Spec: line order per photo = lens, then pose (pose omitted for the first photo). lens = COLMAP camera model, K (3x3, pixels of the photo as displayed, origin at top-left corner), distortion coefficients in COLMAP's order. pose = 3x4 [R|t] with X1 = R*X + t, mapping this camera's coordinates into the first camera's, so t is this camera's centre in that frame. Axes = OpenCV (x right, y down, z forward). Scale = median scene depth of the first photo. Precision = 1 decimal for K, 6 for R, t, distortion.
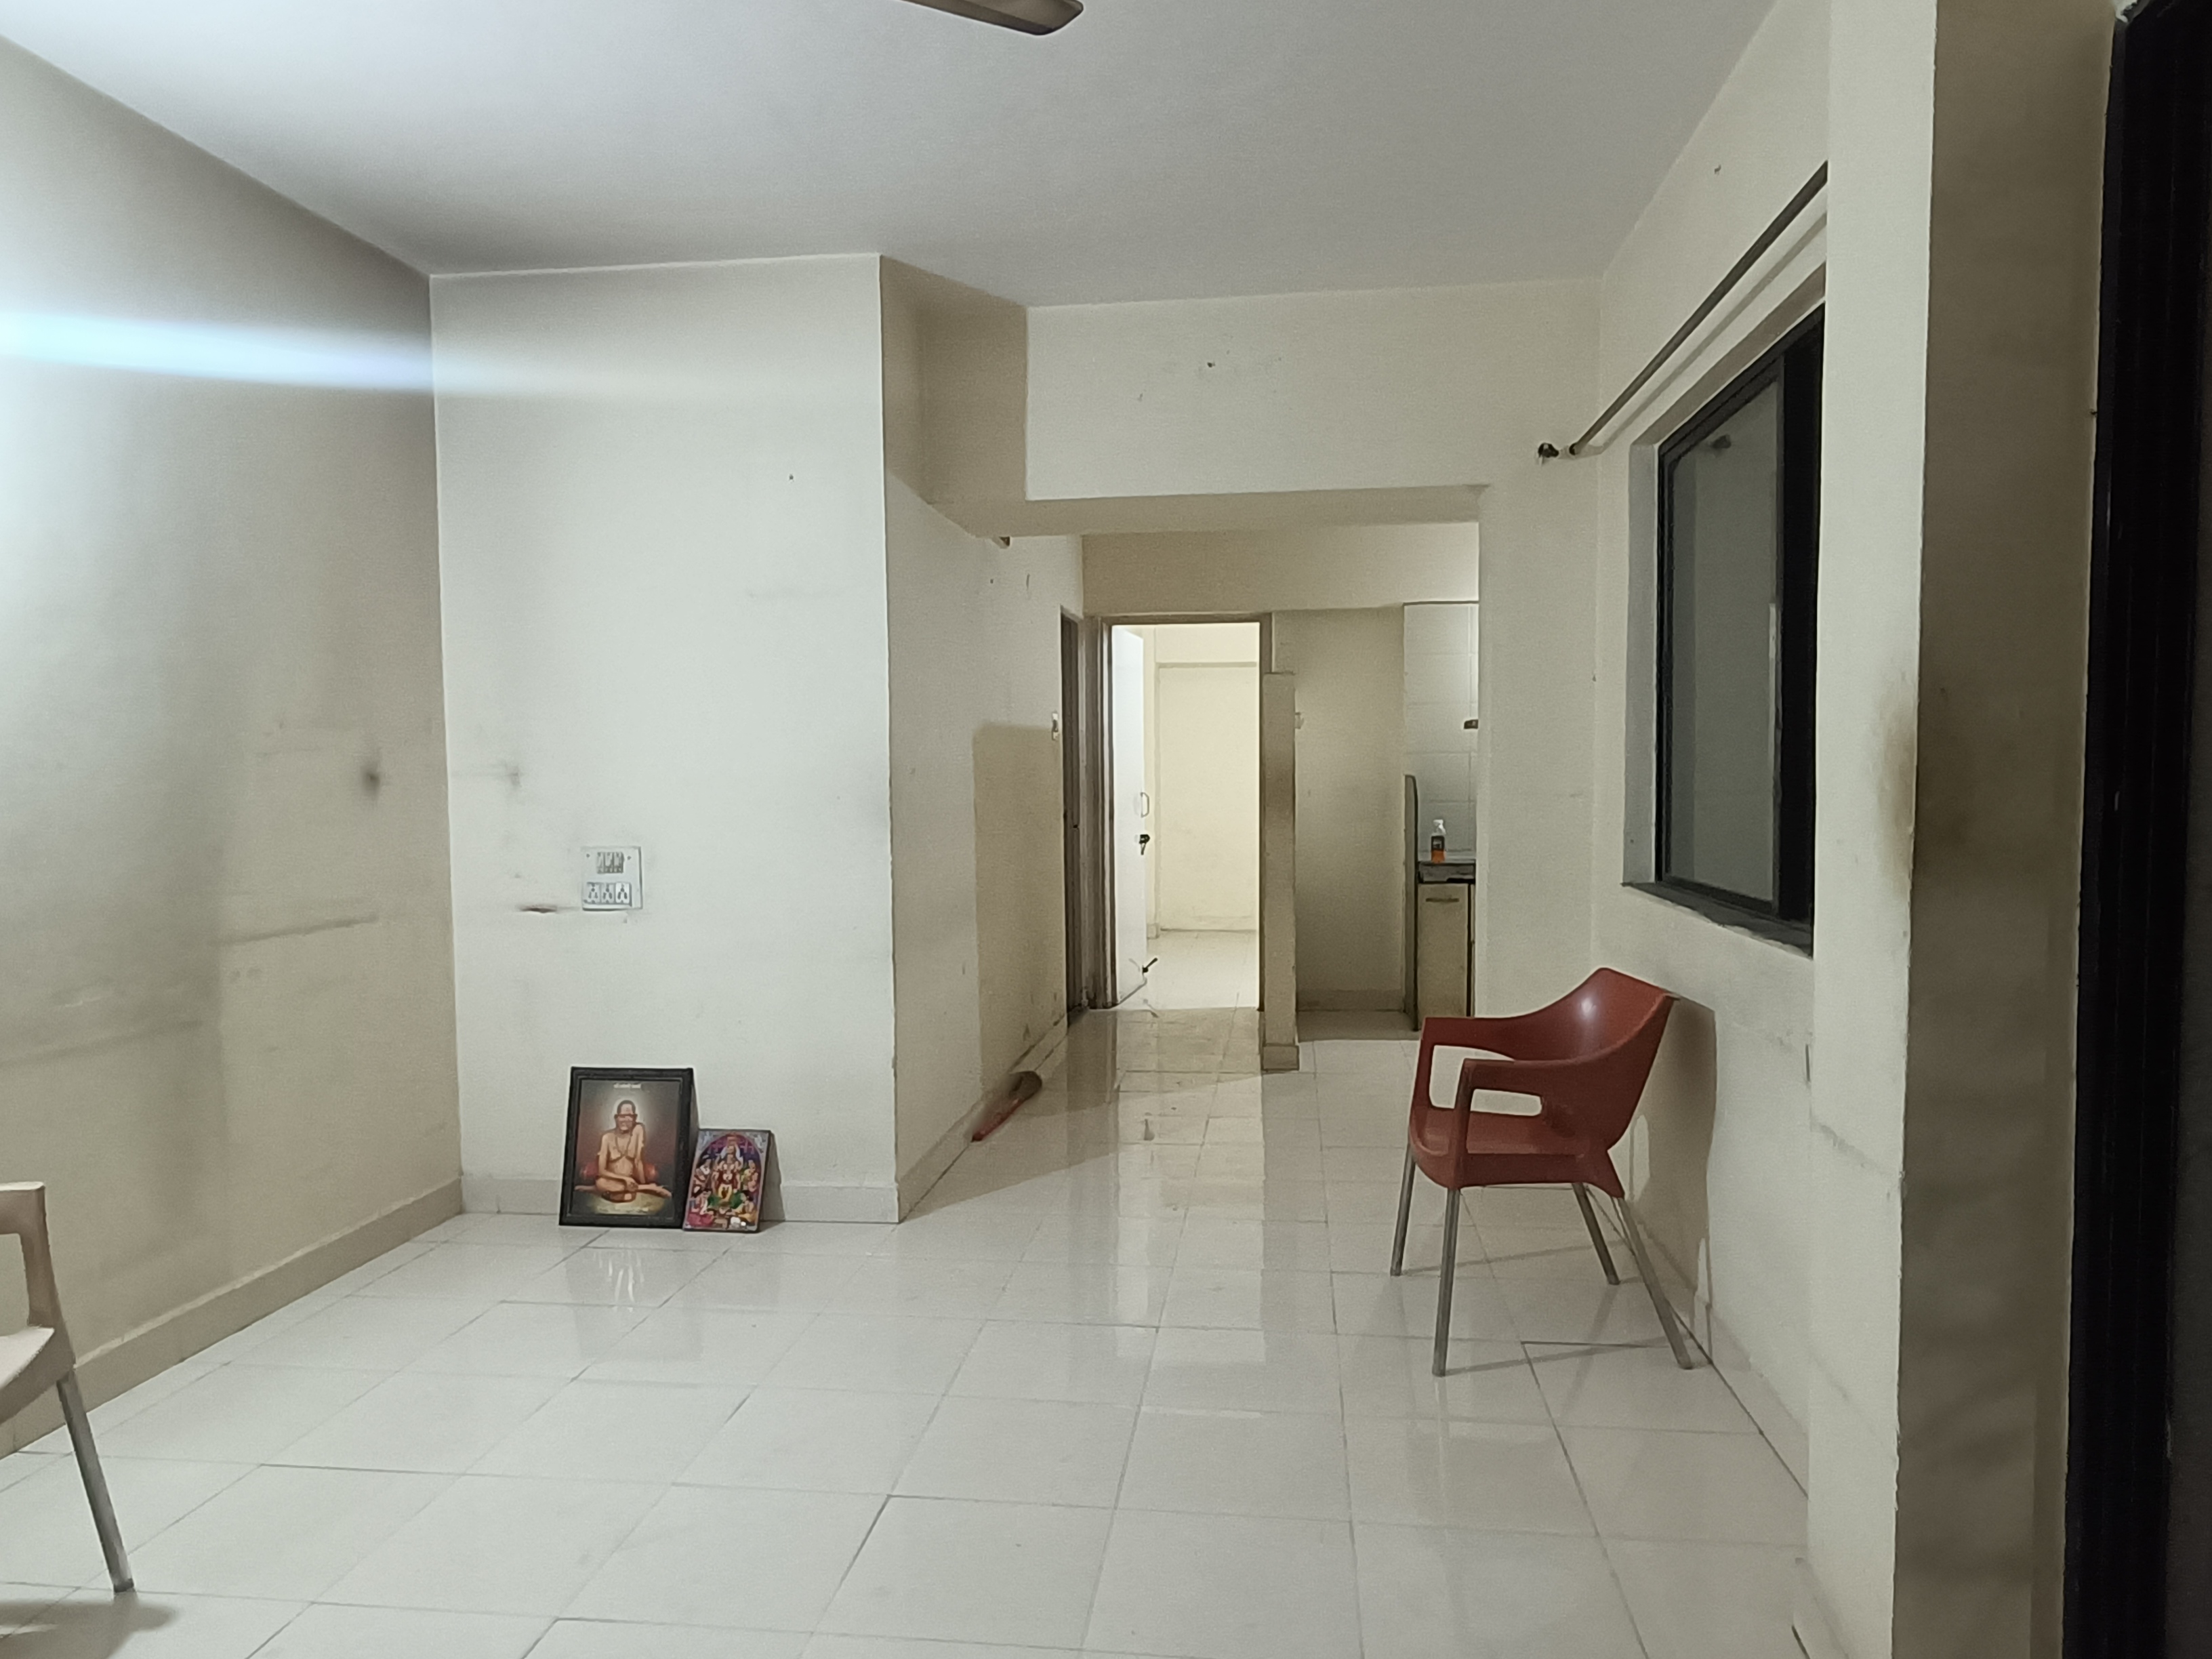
lens RADIAL K [[1422.8, 0, 1108.7], [0, 1422.8, 851.5], [0, 0, 1]] dist [-0.002398, 0.003831]
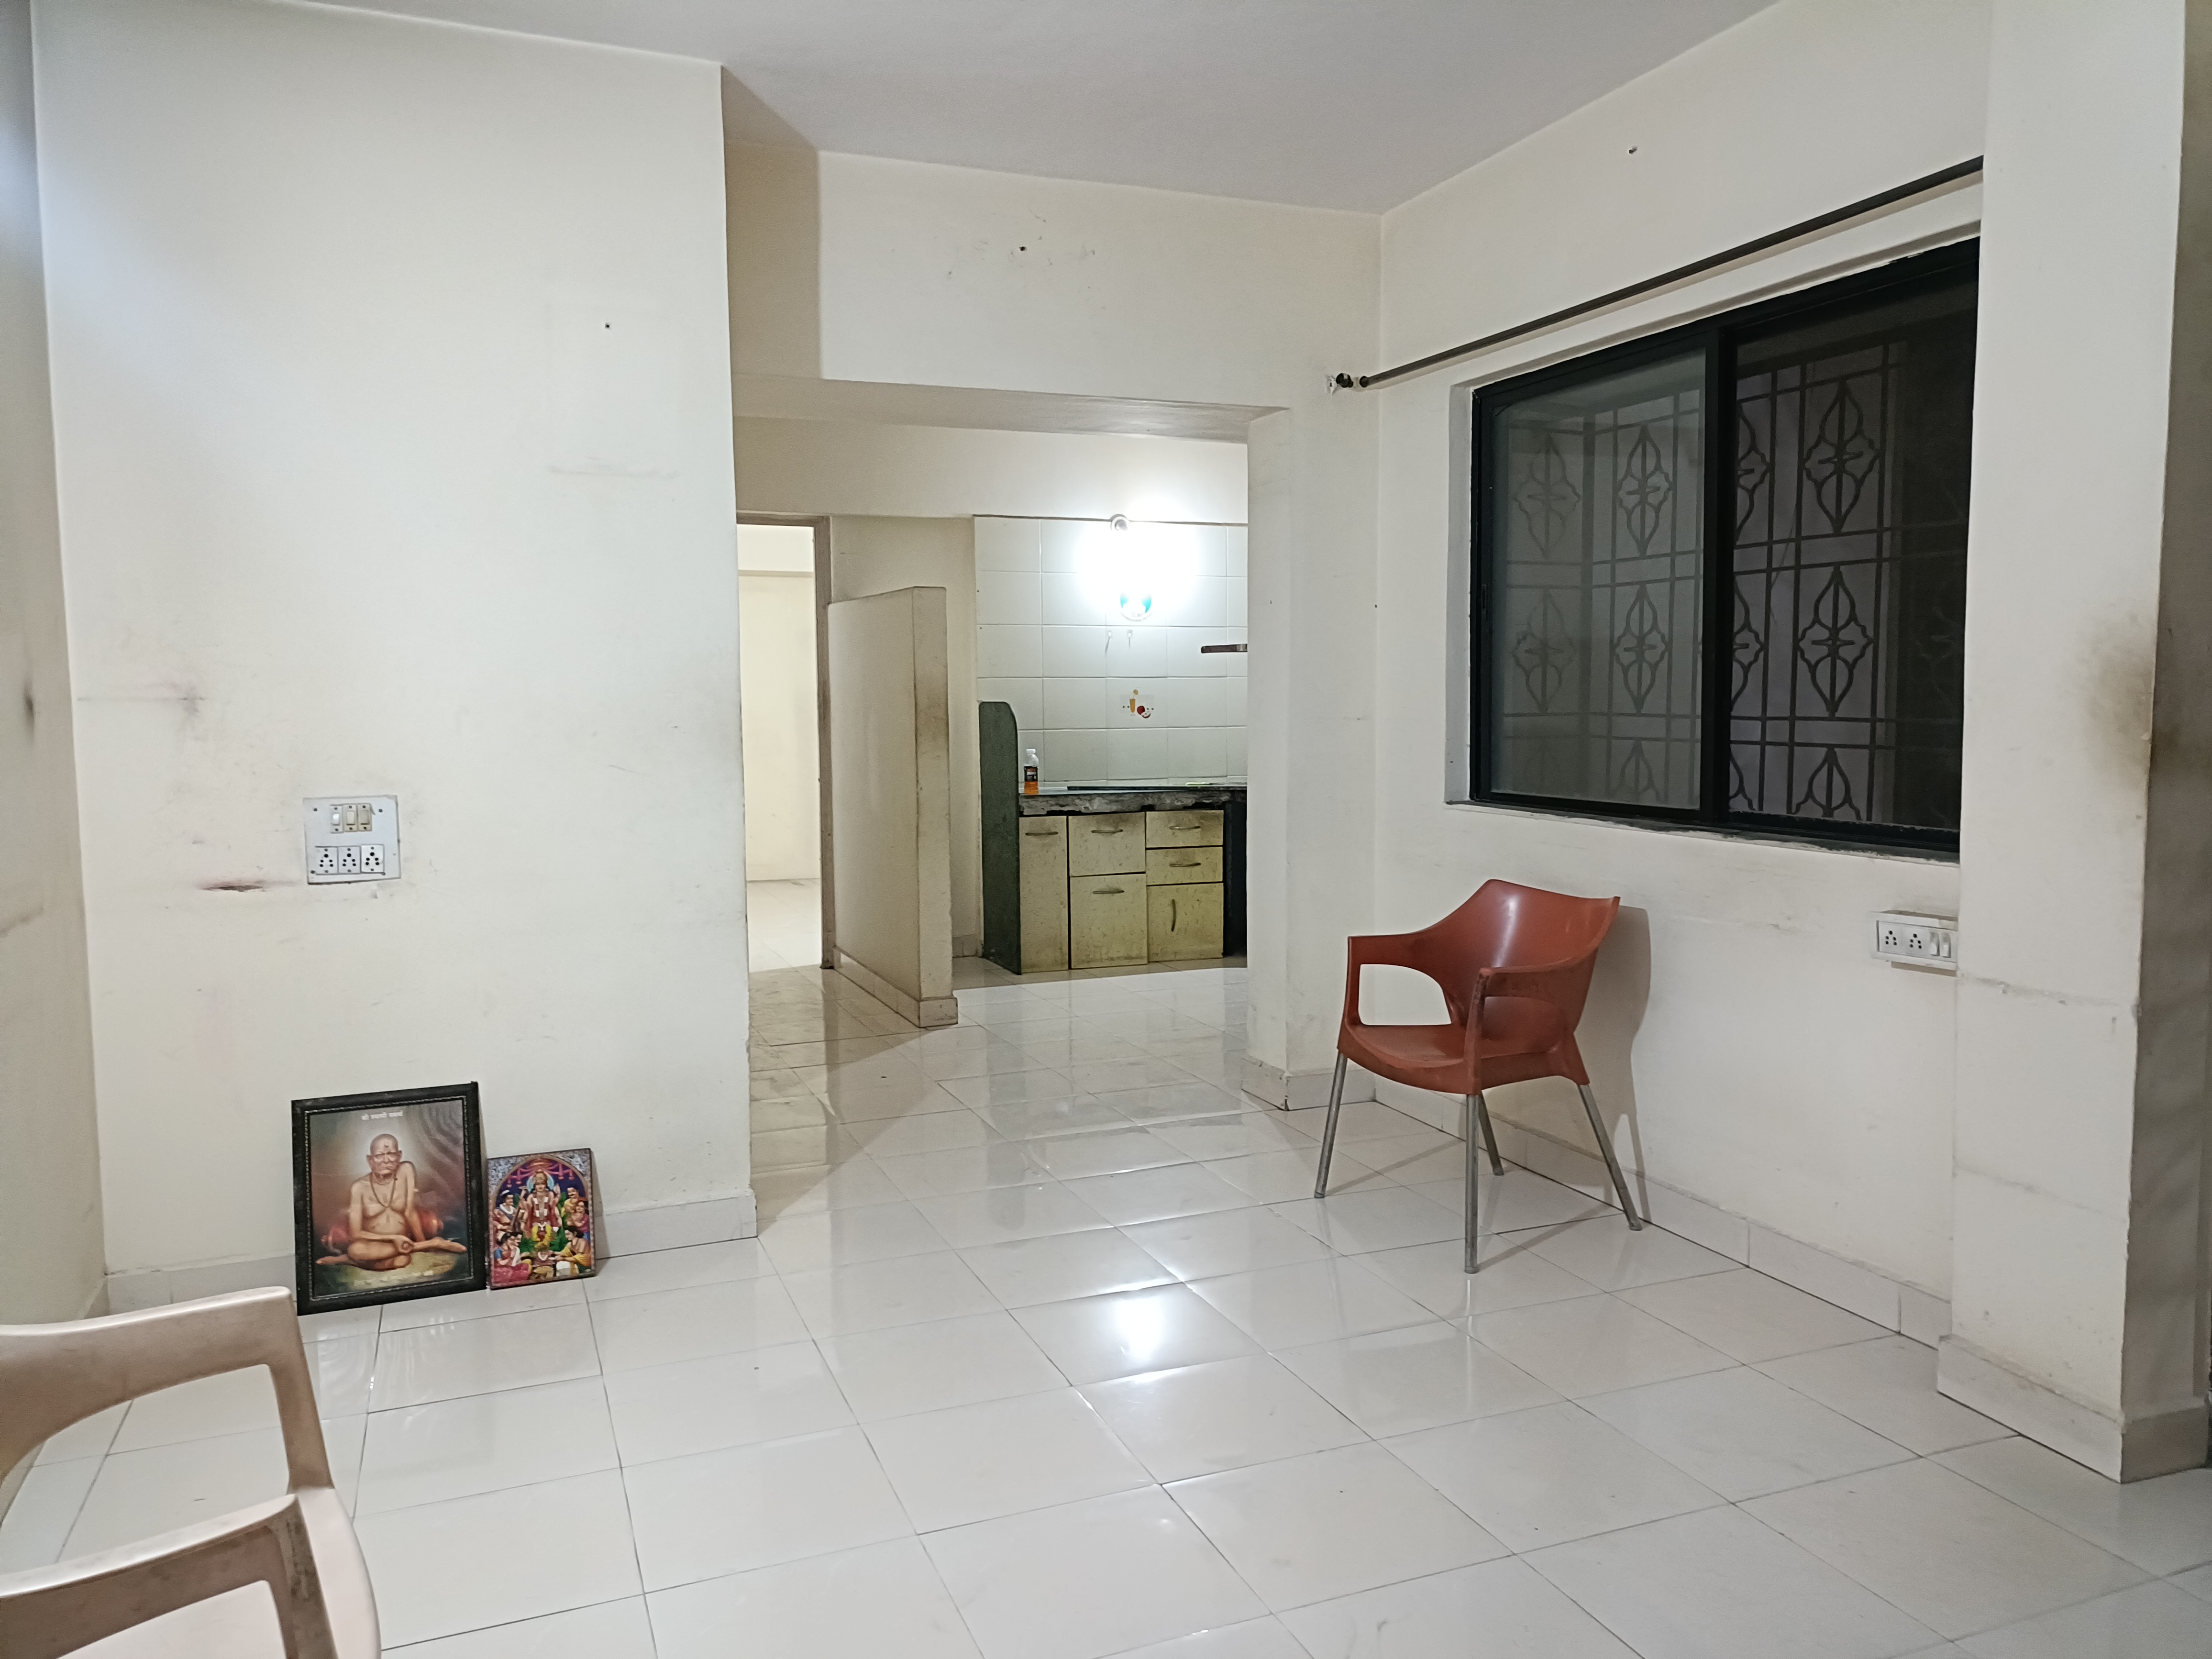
lens RADIAL K [[1635.4, 0, 1106.4], [0, 1635.4, 813.8], [0, 0, 1]] dist [0.032384, -0.009795]
pose [[0.872008, -0.034983, 0.488241, -0.427161], [0.028174, 0.999376, 0.021287, -0.001591], [-0.488681, -0.004807, 0.872449, 0.057800]]
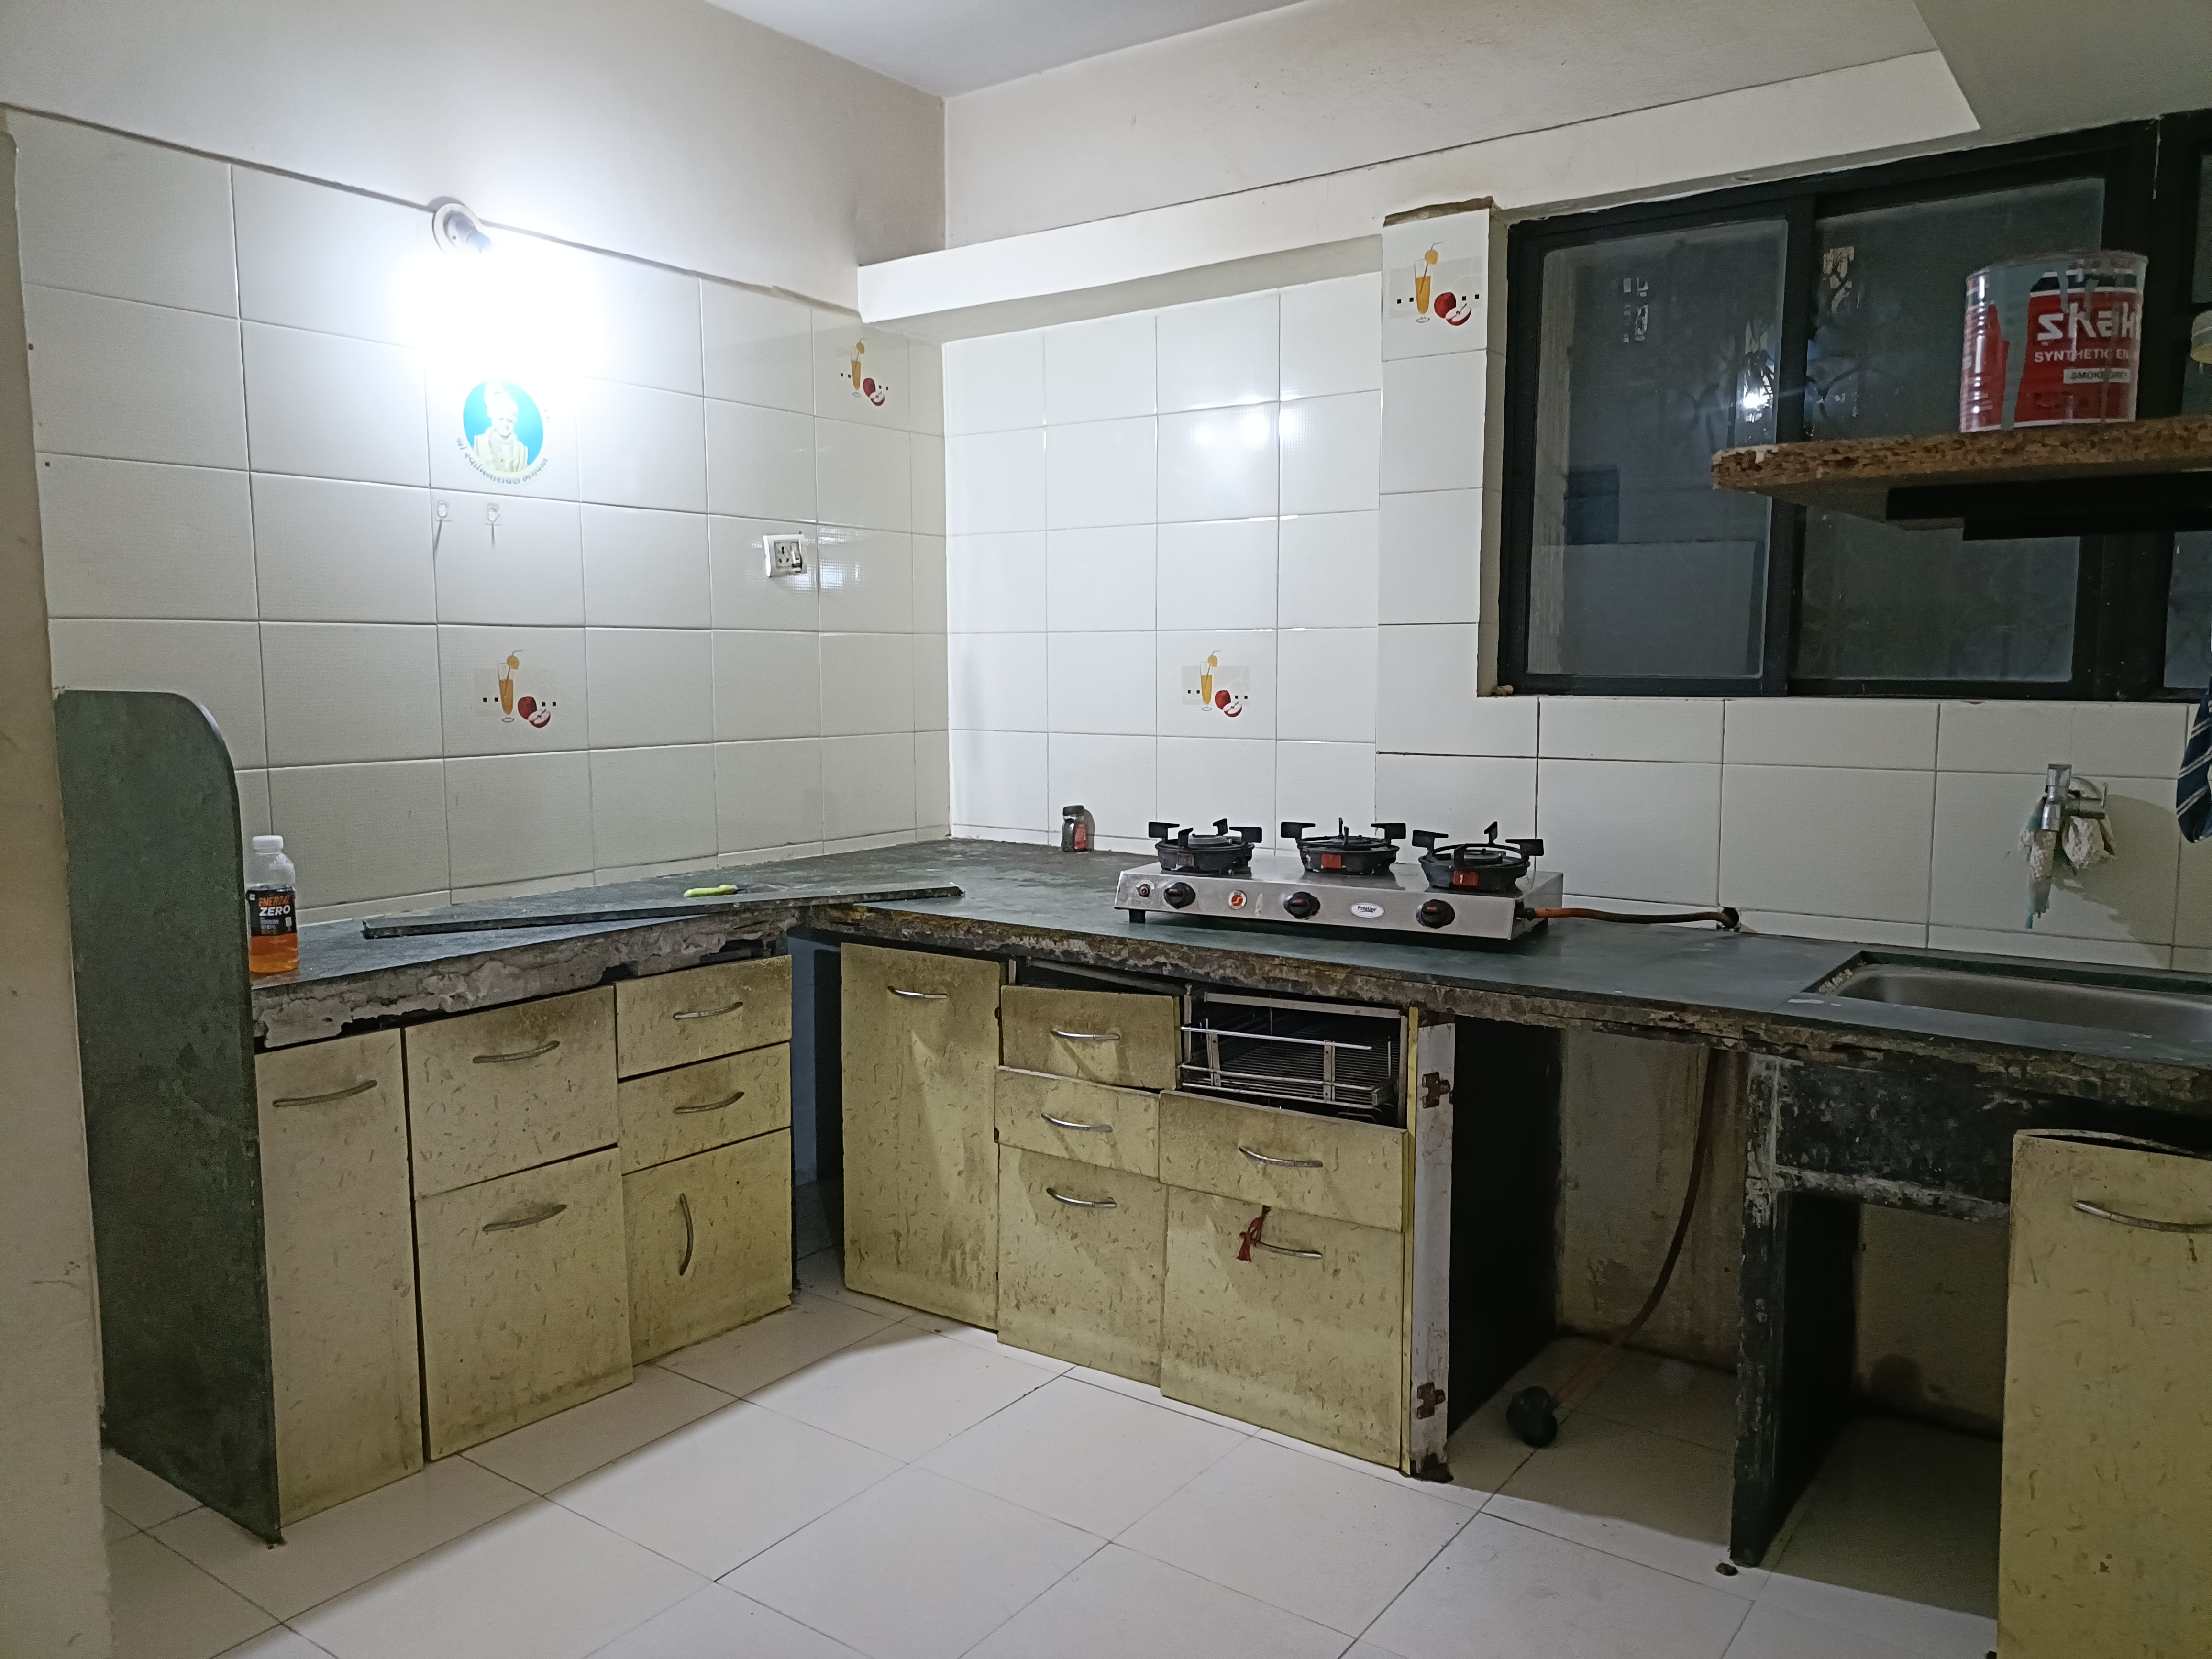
lens RADIAL K [[1635.4, 0, 1104.0], [0, 1635.4, 830.2], [0, 0, 1]] dist [0.032384, -0.009795]
pose [[0.482603, -0.088430, 0.871364, 0.010981], [0.042003, 0.996082, 0.077824, -0.074073], [-0.874832, -0.000958, 0.484426, 1.125493]]
